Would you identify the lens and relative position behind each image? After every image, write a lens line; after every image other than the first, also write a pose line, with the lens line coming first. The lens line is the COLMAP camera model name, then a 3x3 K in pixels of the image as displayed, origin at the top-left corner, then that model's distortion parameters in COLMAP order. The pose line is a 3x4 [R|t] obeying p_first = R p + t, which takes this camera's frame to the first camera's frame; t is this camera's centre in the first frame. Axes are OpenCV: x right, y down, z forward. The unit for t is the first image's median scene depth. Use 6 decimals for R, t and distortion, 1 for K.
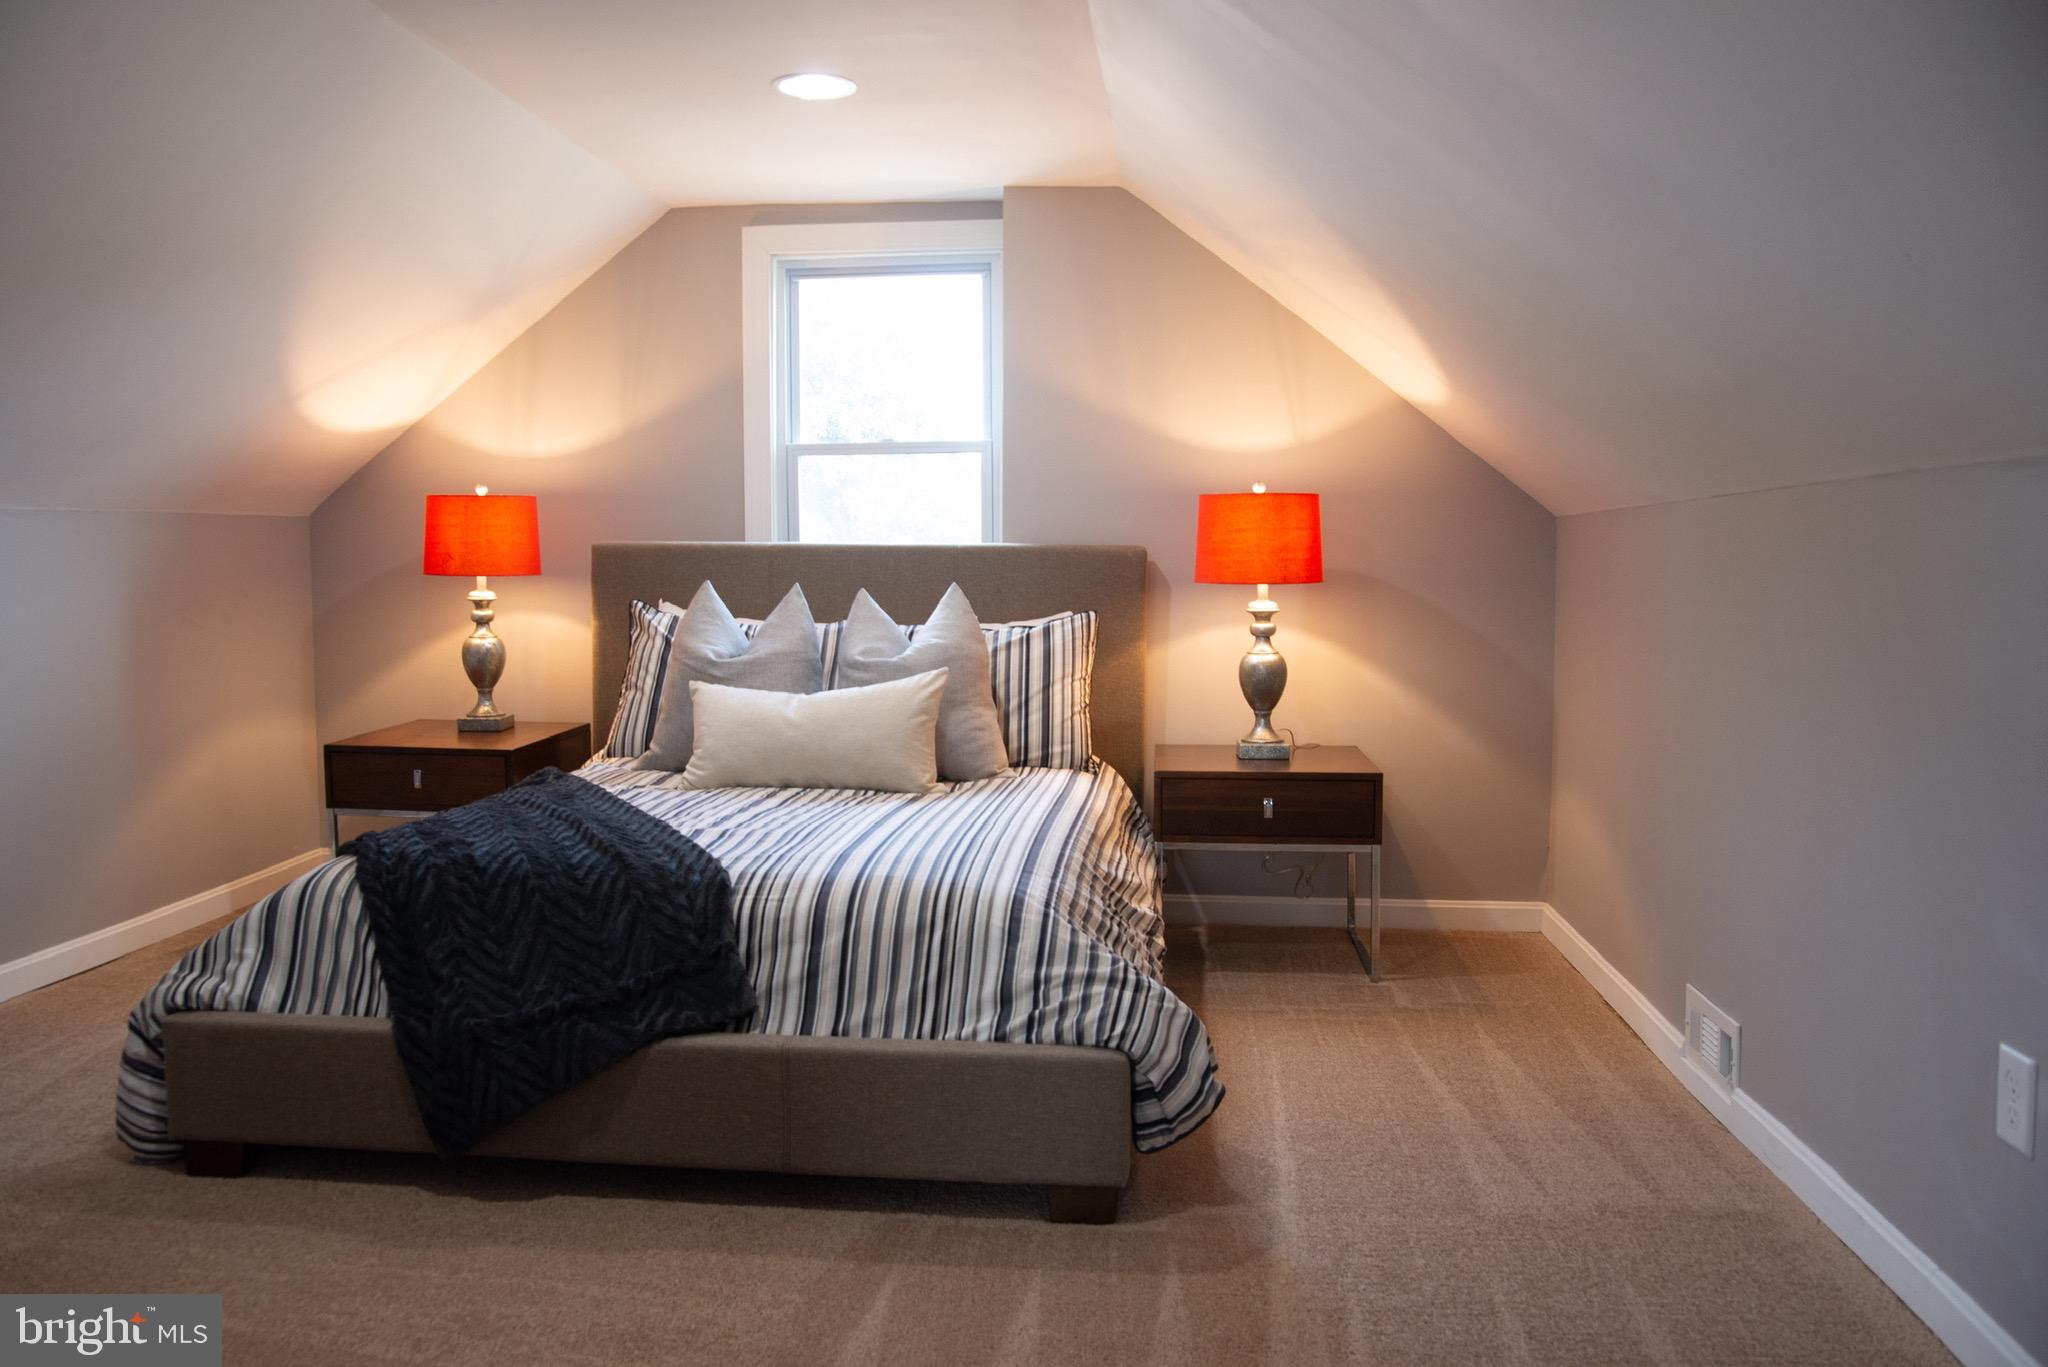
lens RADIAL K [[1640.6, 0, 1007.1], [0, 1640.6, 679.6], [0, 0, 1]] dist [-0.116425, 0.122564]
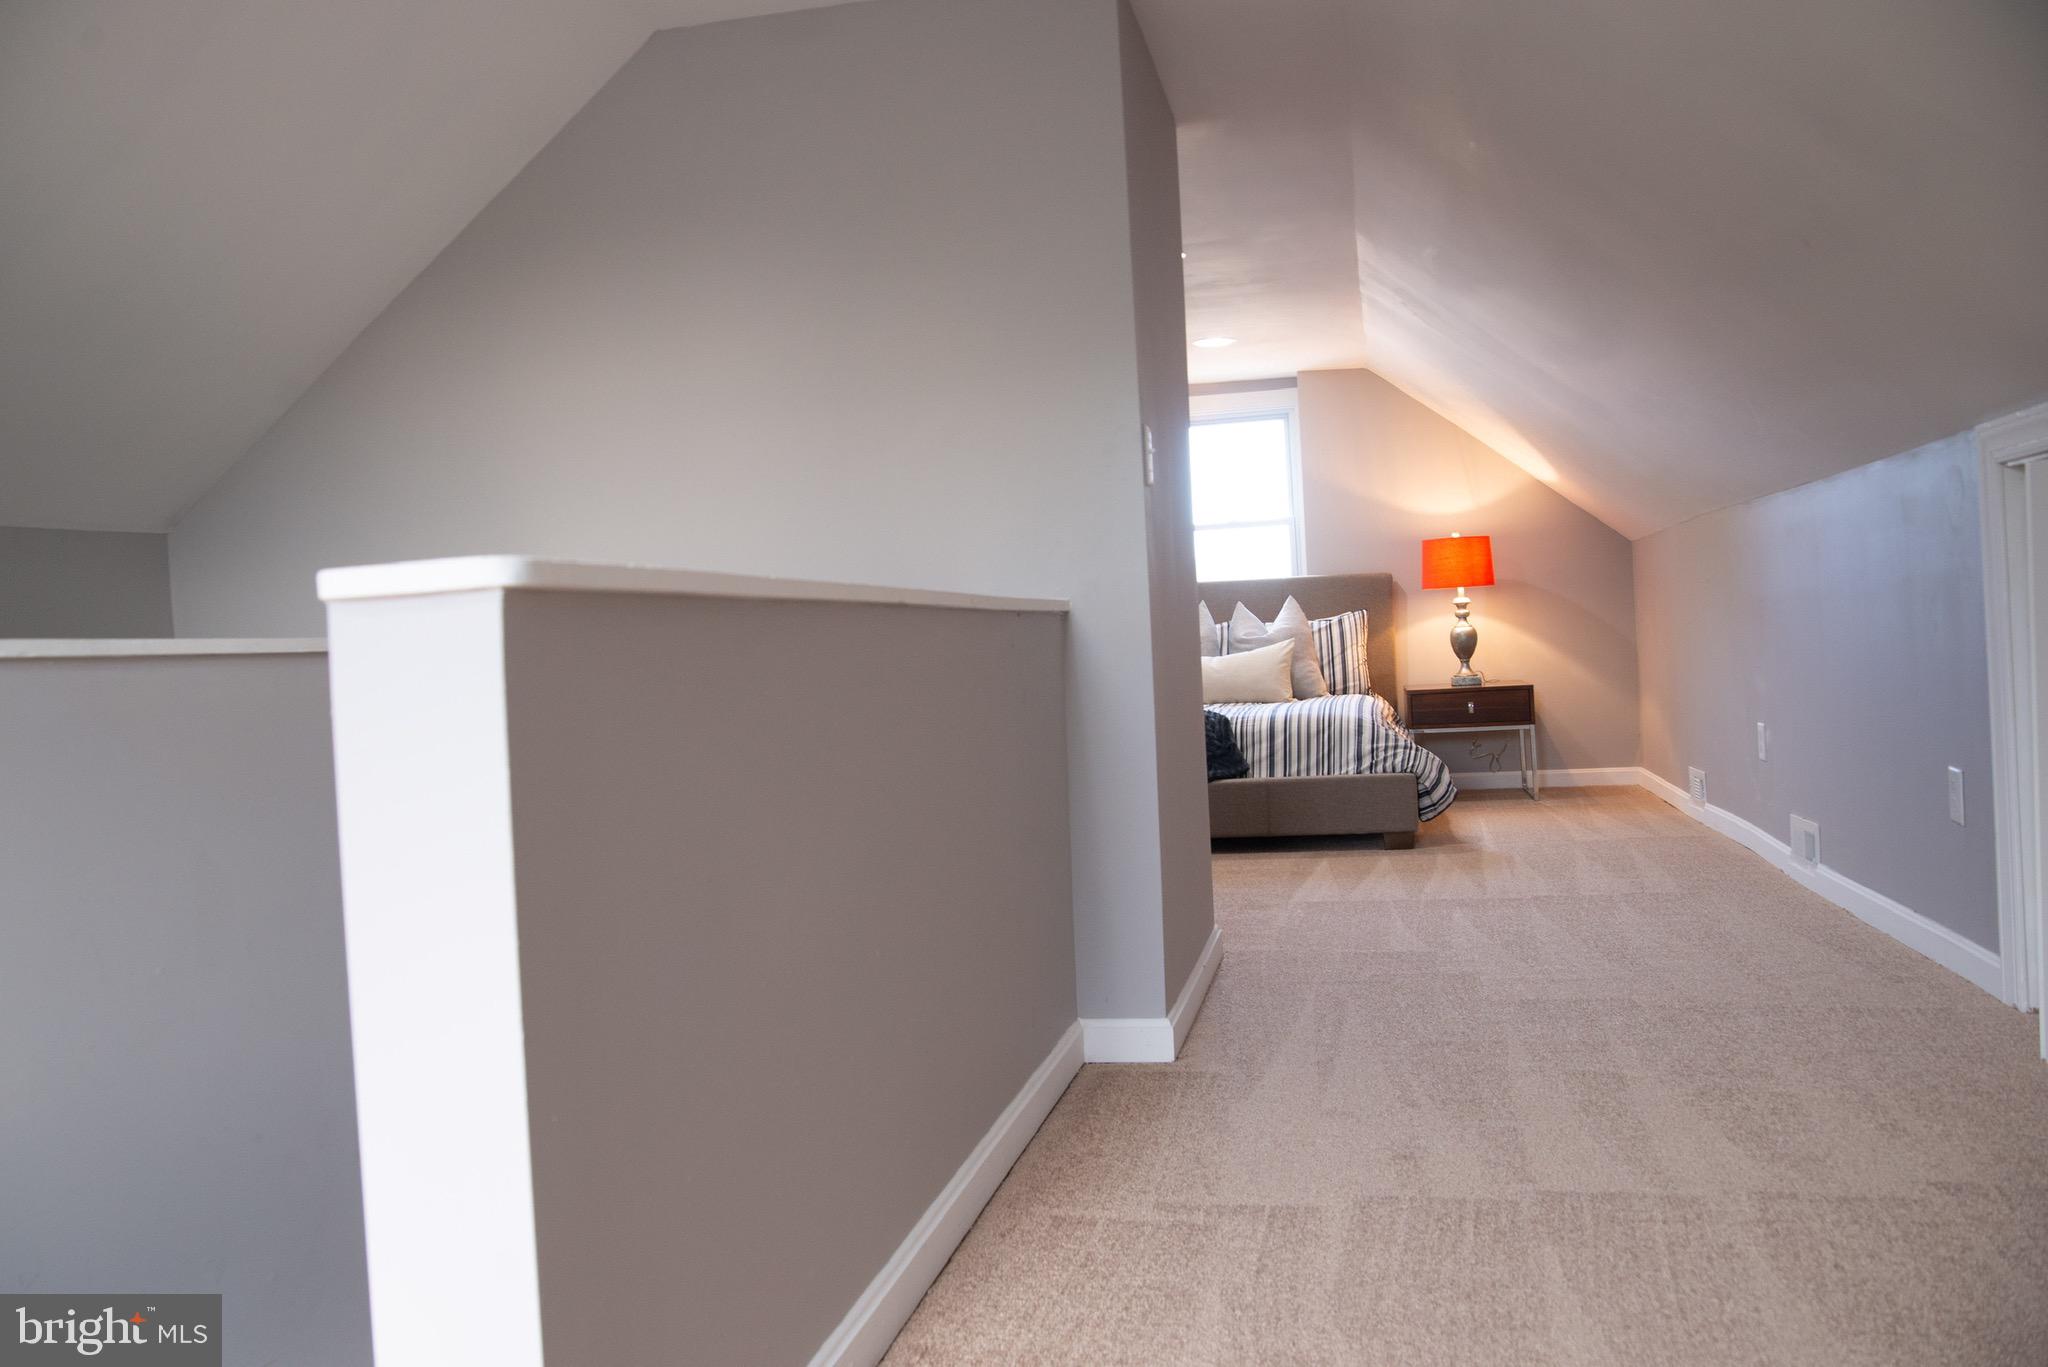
lens RADIAL K [[1640.6, 0, 1044.6], [0, 1640.6, 687.8], [0, 0, 1]] dist [-0.116425, 0.122564]
pose [[0.994211, -0.050281, -0.094955, -0.136826], [0.046152, 0.997912, -0.045188, 0.113522], [0.097029, 0.040544, 0.994455, -0.836981]]
